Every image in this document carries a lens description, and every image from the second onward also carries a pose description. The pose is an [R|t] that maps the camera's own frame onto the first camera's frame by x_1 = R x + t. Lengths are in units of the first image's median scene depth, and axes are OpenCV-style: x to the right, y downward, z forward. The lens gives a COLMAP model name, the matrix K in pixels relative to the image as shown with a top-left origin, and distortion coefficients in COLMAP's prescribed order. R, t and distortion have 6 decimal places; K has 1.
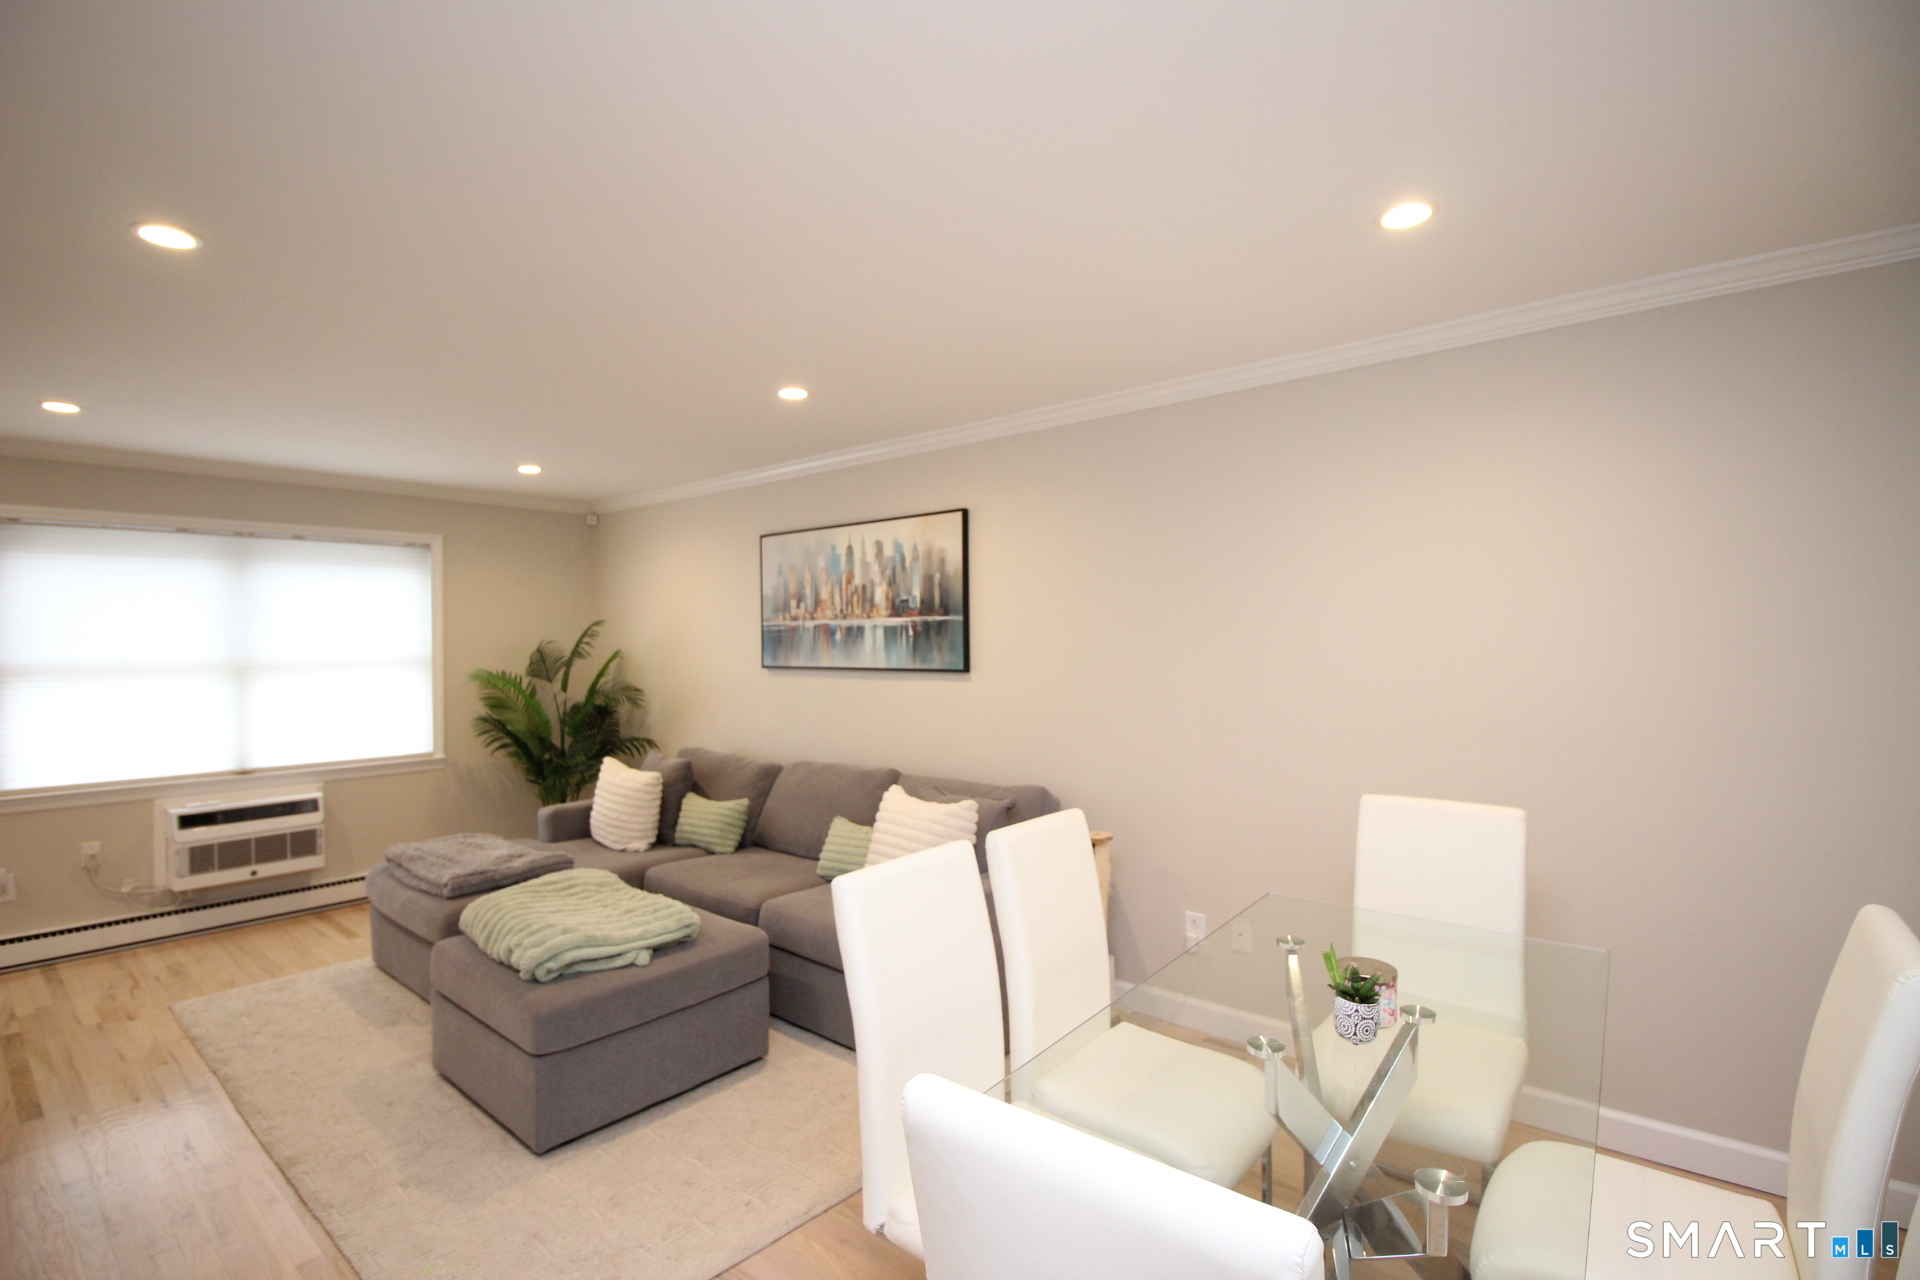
lens RADIAL K [[892.5, 0, 953.6], [0, 892.5, 636.9], [0, 0, 1]] dist [0.001671, -0.014495]
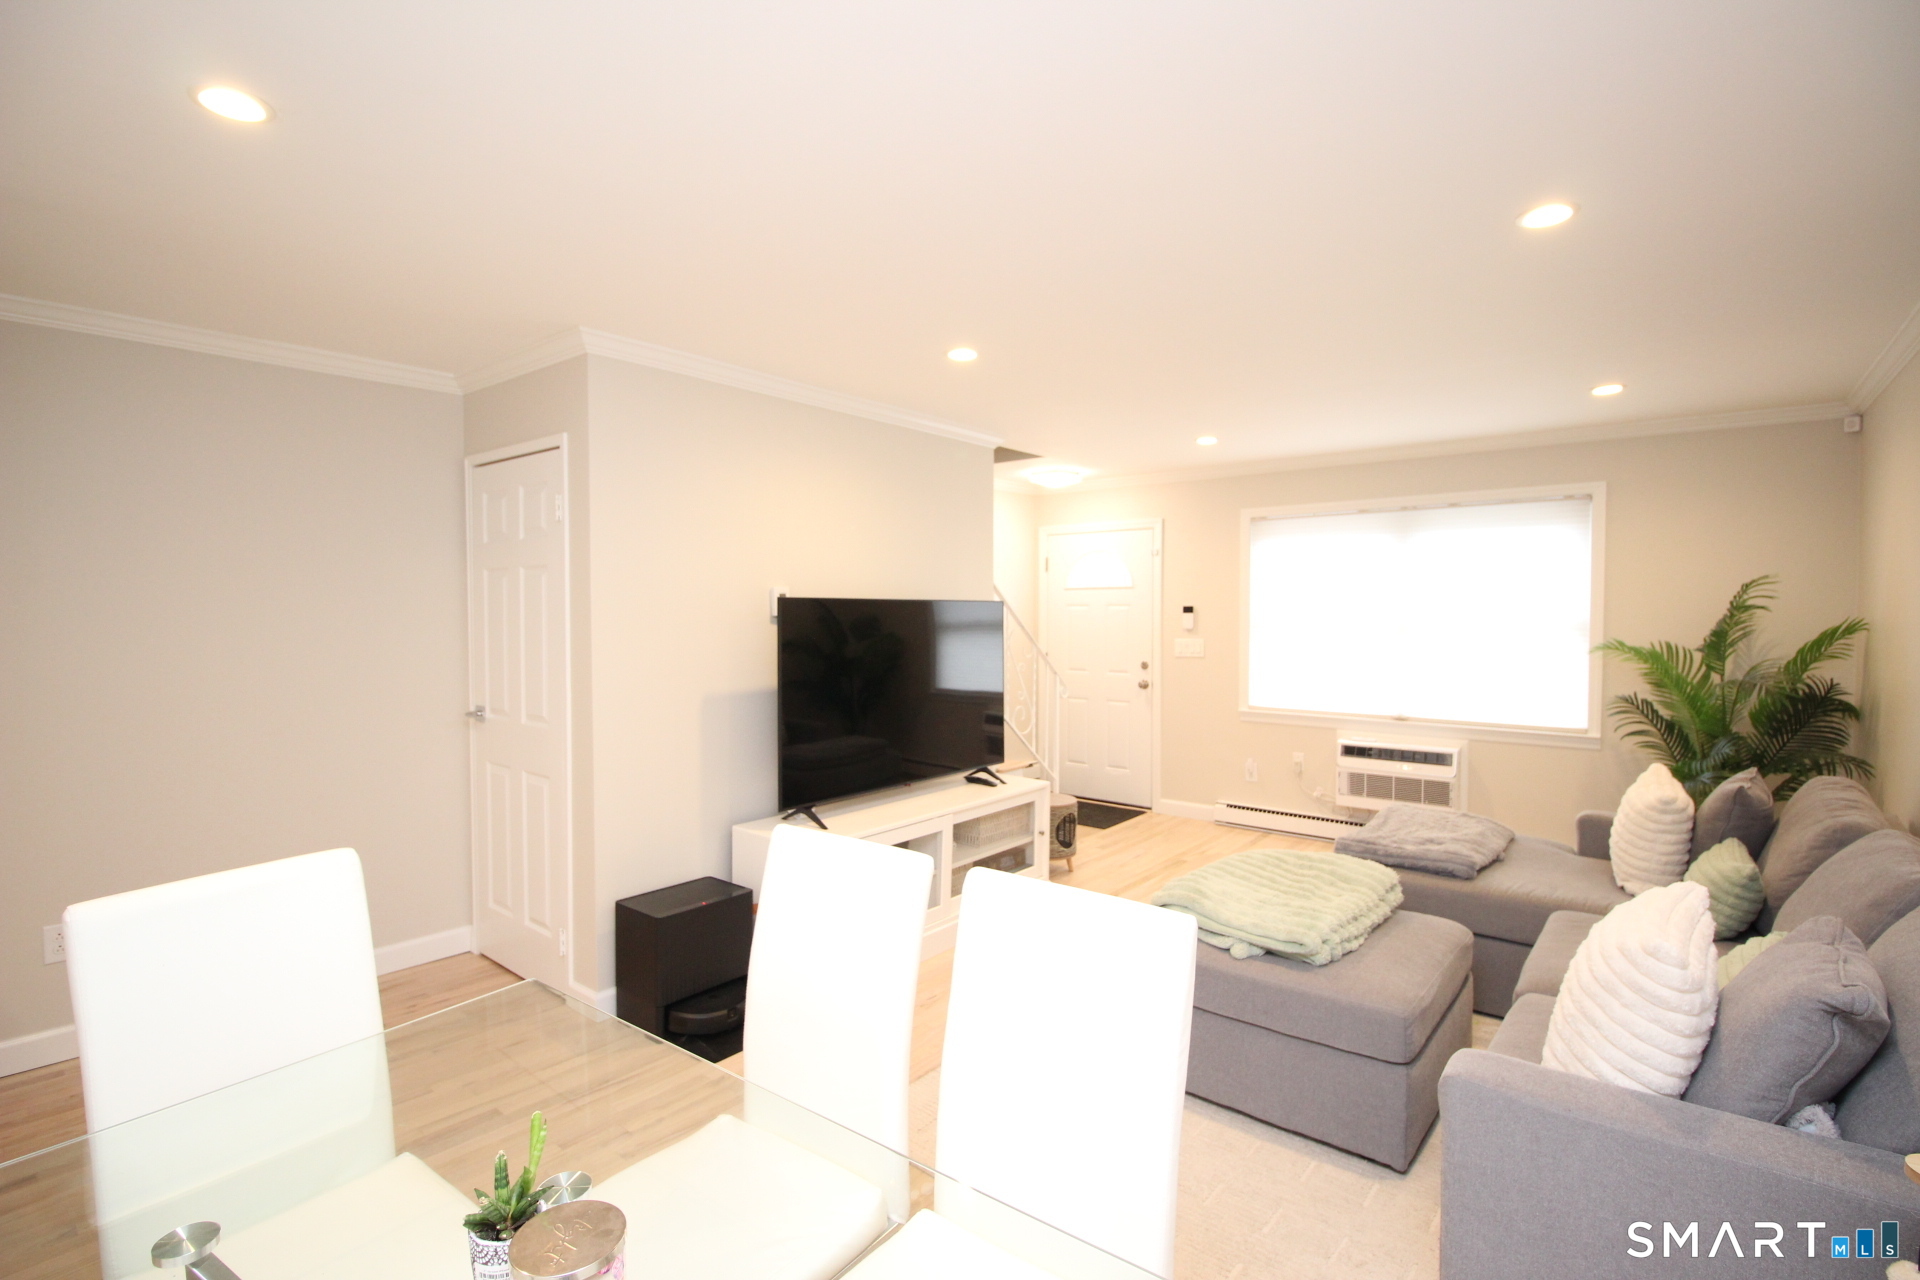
lens RADIAL K [[892.5, 0, 953.6], [0, 892.5, 636.9], [0, 0, 1]] dist [0.001671, -0.014495]
pose [[0.019219, 0.041480, -0.998954, 0.317645], [0.004031, 0.999128, 0.041565, -0.002076], [0.999807, -0.004826, 0.019035, 0.393492]]
